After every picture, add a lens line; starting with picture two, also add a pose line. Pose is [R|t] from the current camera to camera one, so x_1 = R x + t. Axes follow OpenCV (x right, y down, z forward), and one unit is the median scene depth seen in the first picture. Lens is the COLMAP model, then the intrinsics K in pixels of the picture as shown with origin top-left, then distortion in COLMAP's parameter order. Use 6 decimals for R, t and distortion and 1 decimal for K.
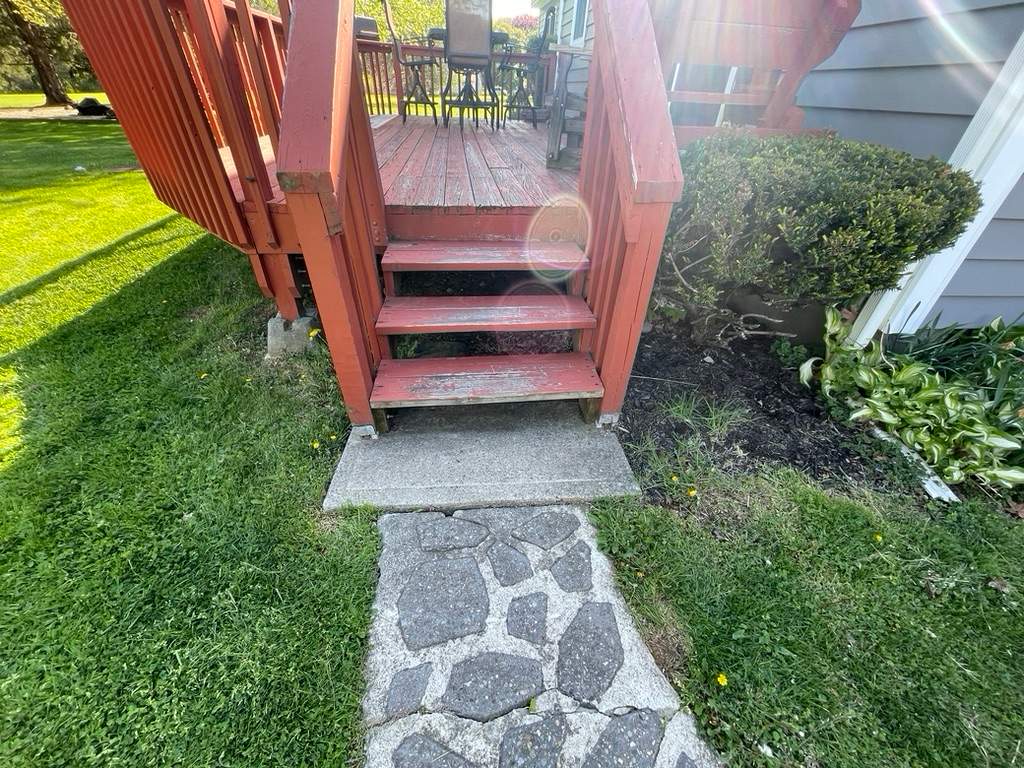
lens RADIAL K [[406.4, 0, 514.8], [0, 406.4, 385.0], [0, 0, 1]] dist [0.000062, -0.000975]
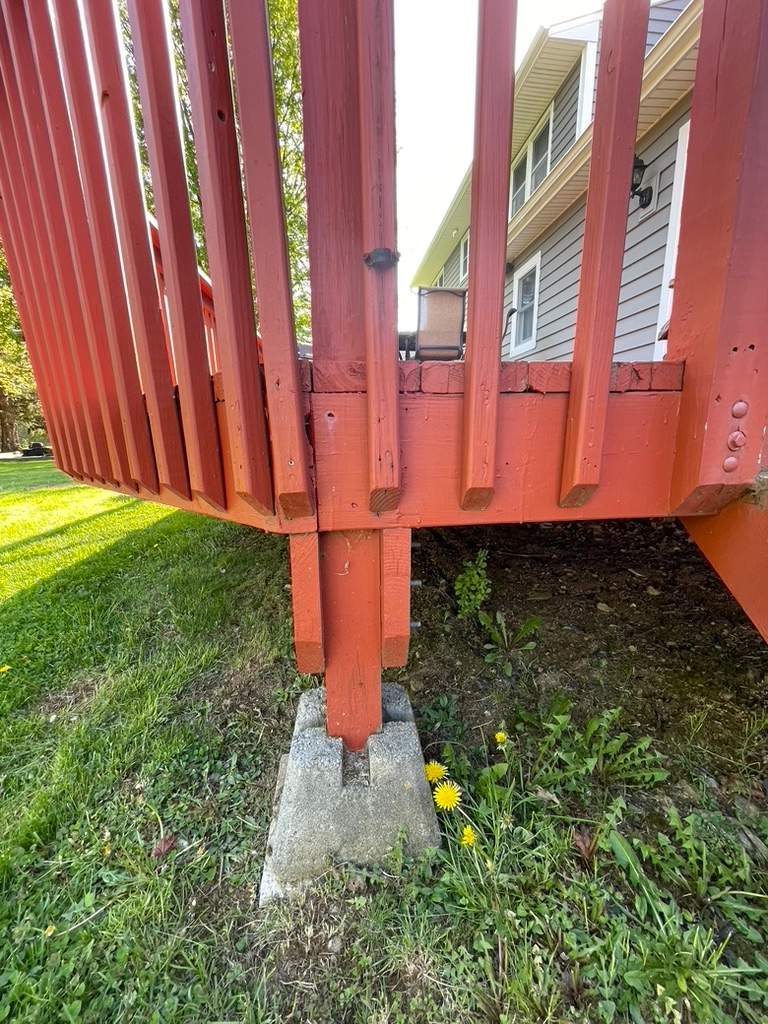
lens RADIAL K [[406.4, 0, 387.6], [0, 406.4, 516.8], [0, 0, 1]] dist [0.000062, -0.000975]
pose [[0.998438, -0.053377, -0.016501, -0.359869], [0.042227, 0.914360, -0.402695, -0.132423], [0.036582, 0.401369, 0.915185, 0.453982]]
